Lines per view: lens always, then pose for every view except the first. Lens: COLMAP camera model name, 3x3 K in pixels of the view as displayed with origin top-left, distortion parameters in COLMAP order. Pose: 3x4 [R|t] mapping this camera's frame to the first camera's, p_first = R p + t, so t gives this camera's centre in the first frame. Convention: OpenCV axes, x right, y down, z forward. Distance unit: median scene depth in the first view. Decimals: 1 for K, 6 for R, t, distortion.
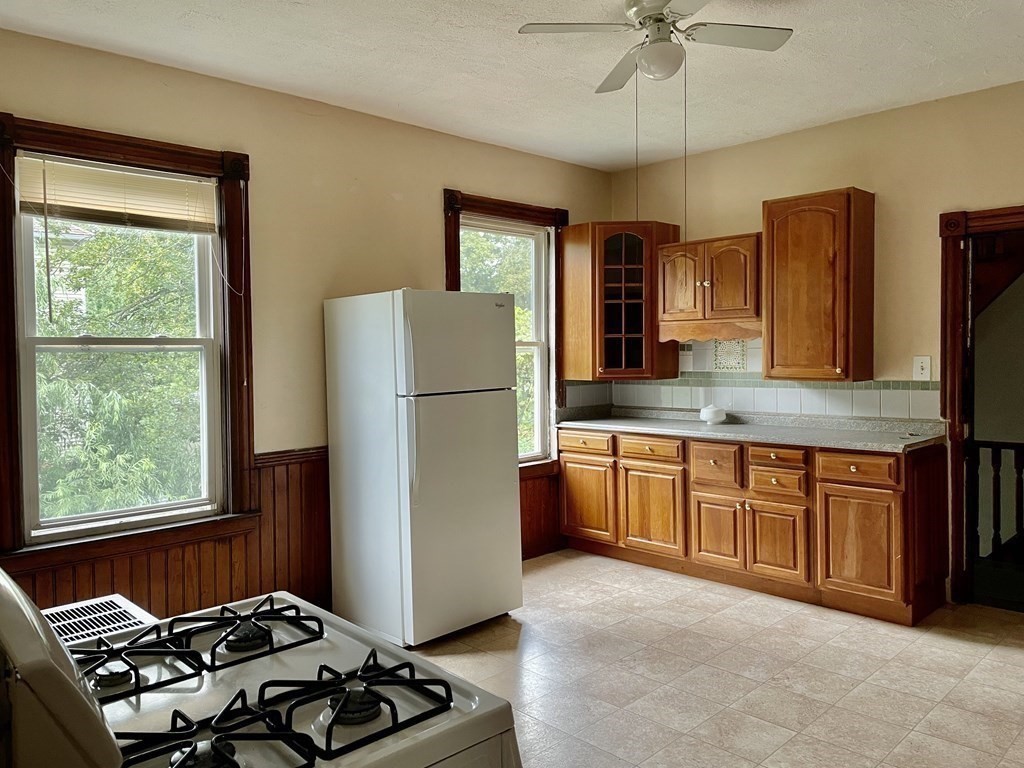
lens RADIAL K [[785.8, 0, 517.5], [0, 785.8, 387.5], [0, 0, 1]] dist [0.074657, -0.052869]
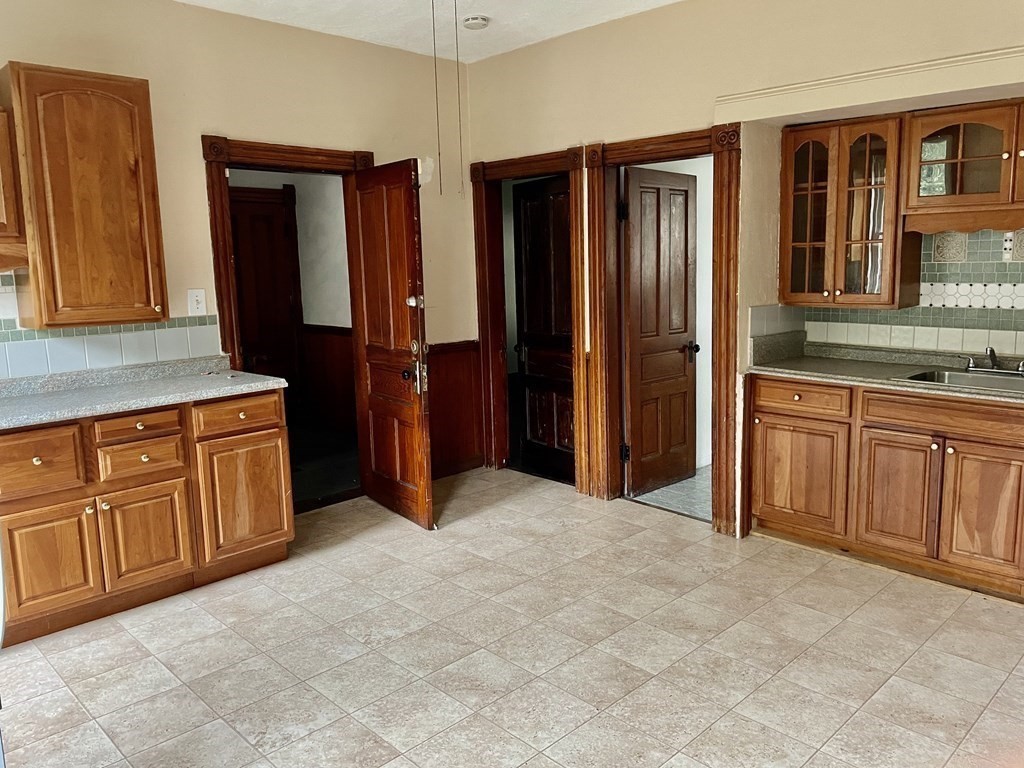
lens RADIAL K [[785.8, 0, 507.0], [0, 785.8, 388.7], [0, 0, 1]] dist [0.074657, -0.052869]
pose [[0.006348, -0.145312, 0.989366, -0.429159], [0.080409, 0.986256, 0.144339, -0.030192], [-0.996742, 0.078637, 0.017945, 0.651786]]
